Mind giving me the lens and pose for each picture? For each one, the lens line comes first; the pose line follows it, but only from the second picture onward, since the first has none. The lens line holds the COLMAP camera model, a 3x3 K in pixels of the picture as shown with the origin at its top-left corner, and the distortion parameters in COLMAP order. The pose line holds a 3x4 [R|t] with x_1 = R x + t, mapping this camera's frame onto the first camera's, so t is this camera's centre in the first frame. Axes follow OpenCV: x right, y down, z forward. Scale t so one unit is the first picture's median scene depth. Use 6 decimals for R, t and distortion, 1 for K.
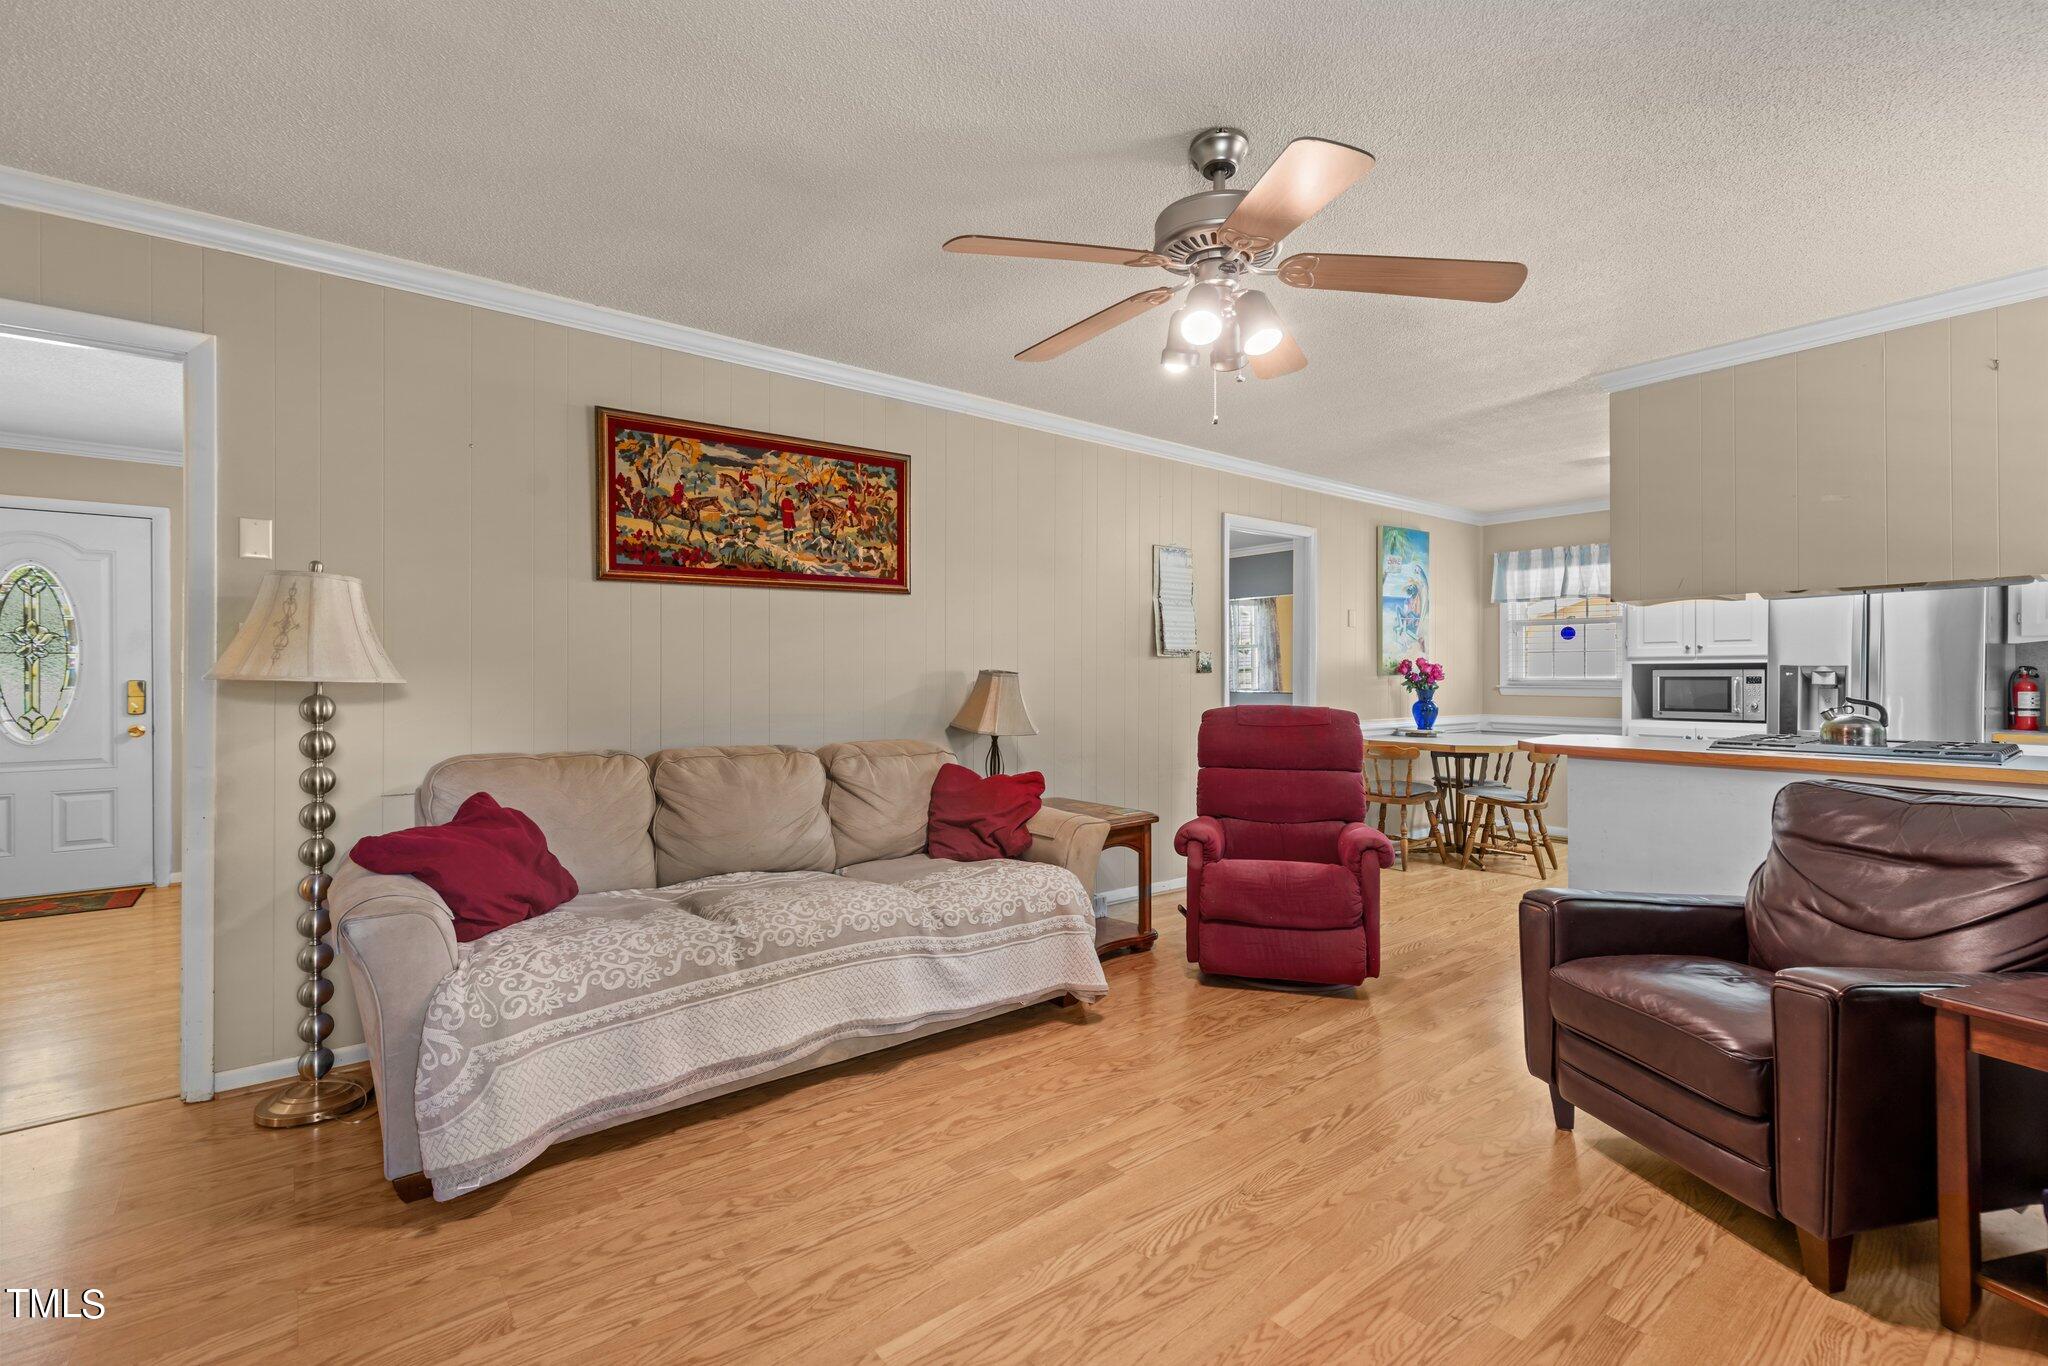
lens RADIAL K [[924.9, 0, 1027.9], [0, 924.9, 676.1], [0, 0, 1]] dist [0.005126, -0.001300]
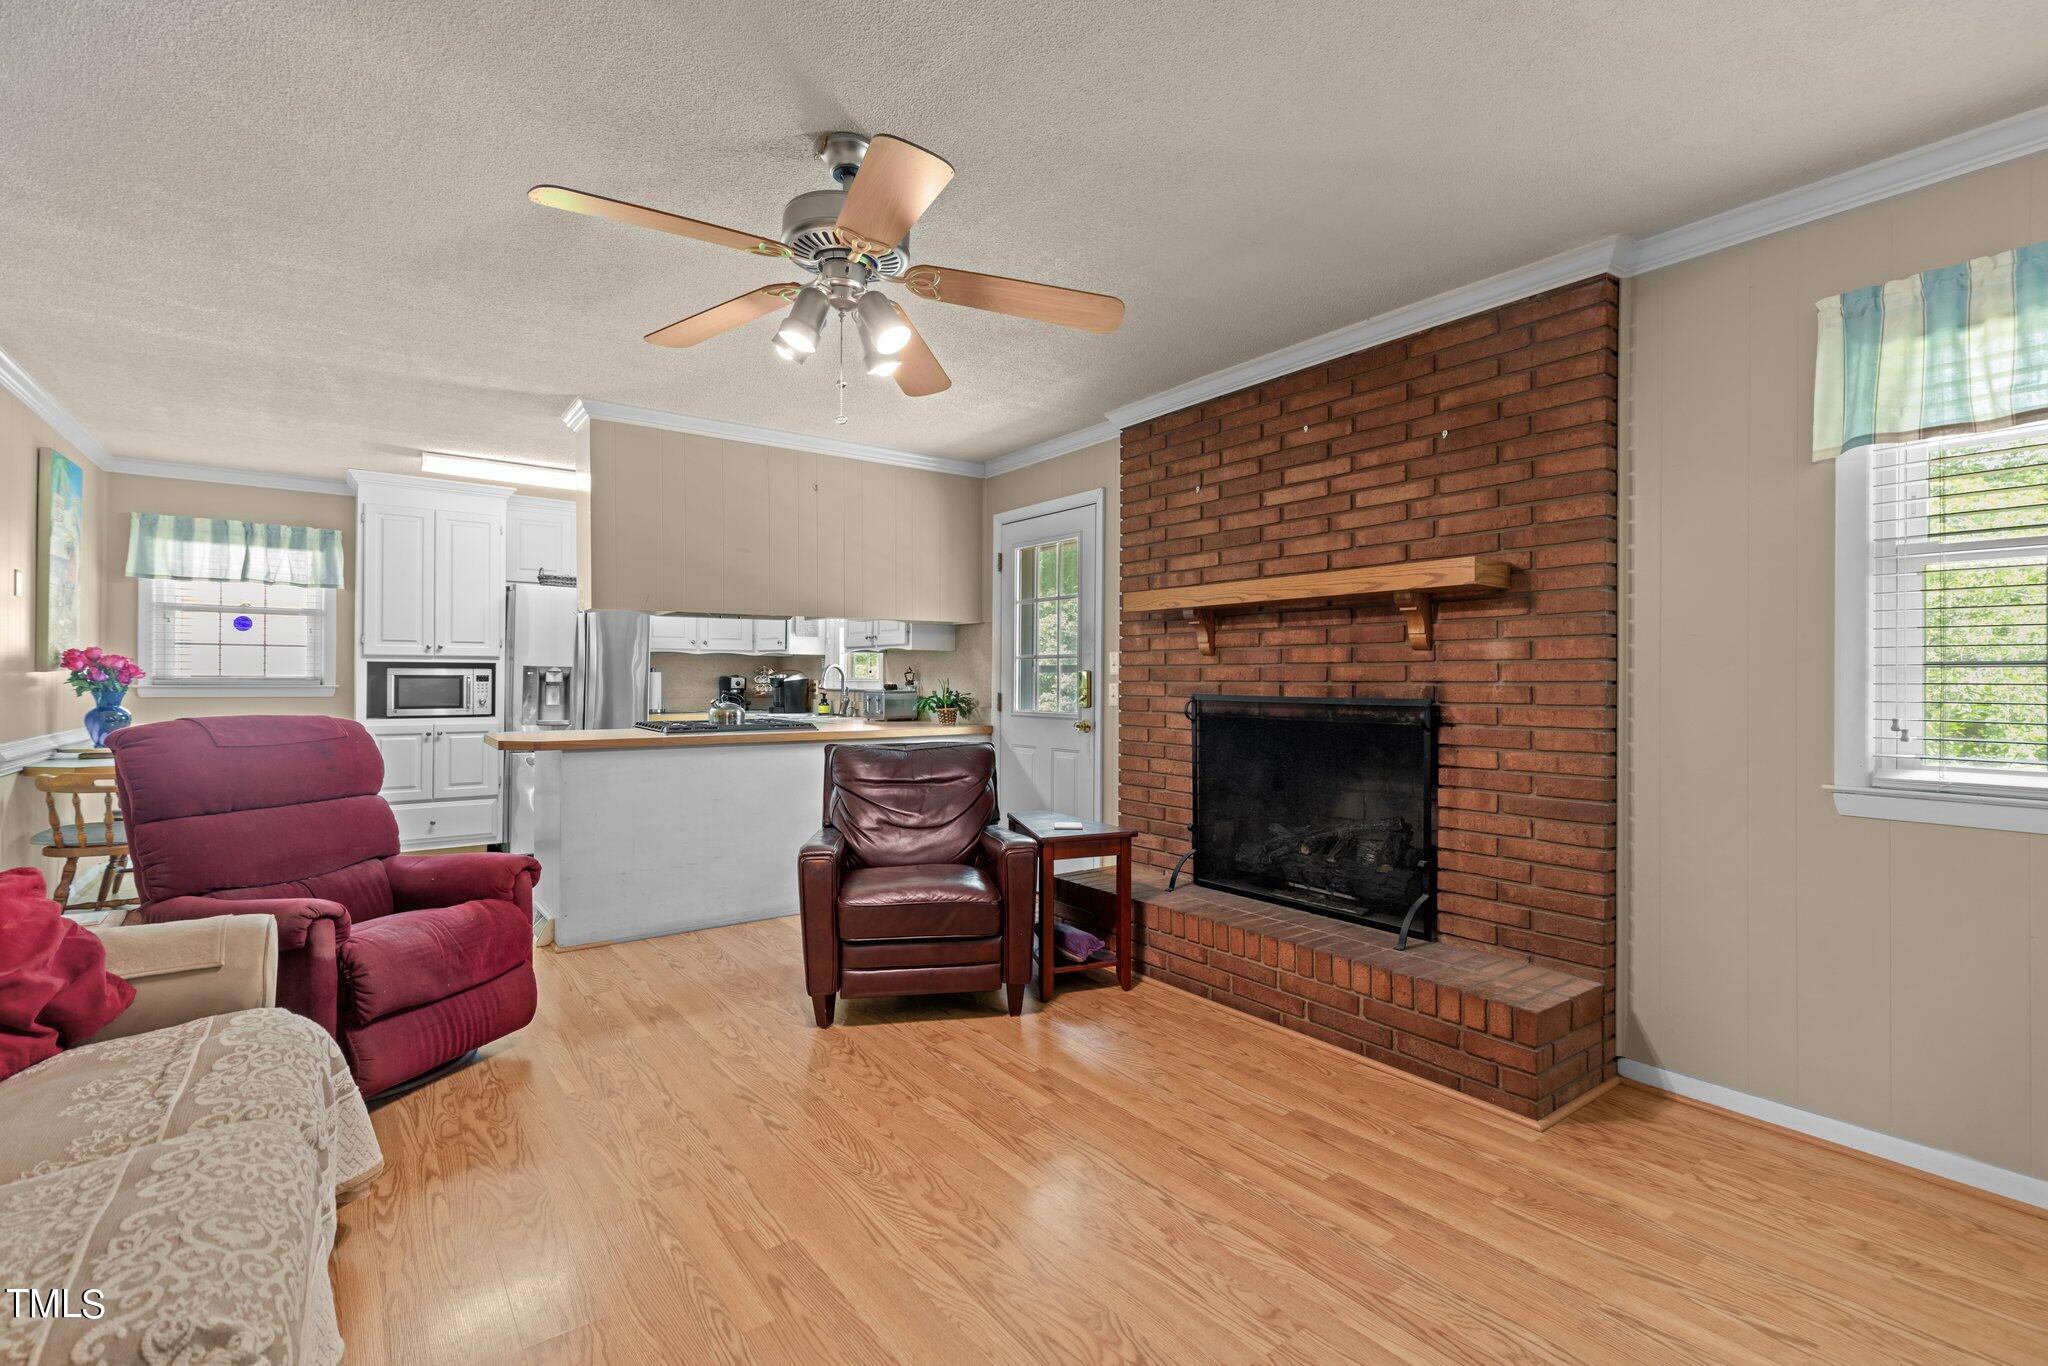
lens RADIAL K [[924.9, 0, 1036.2], [0, 924.9, 675.8], [0, 0, 1]] dist [0.005126, -0.001300]
pose [[0.026936, 0.001547, 0.999636, -0.499184], [-0.004395, 0.999989, -0.001429, 0.000086], [-0.999627, -0.004355, 0.026943, 0.481771]]
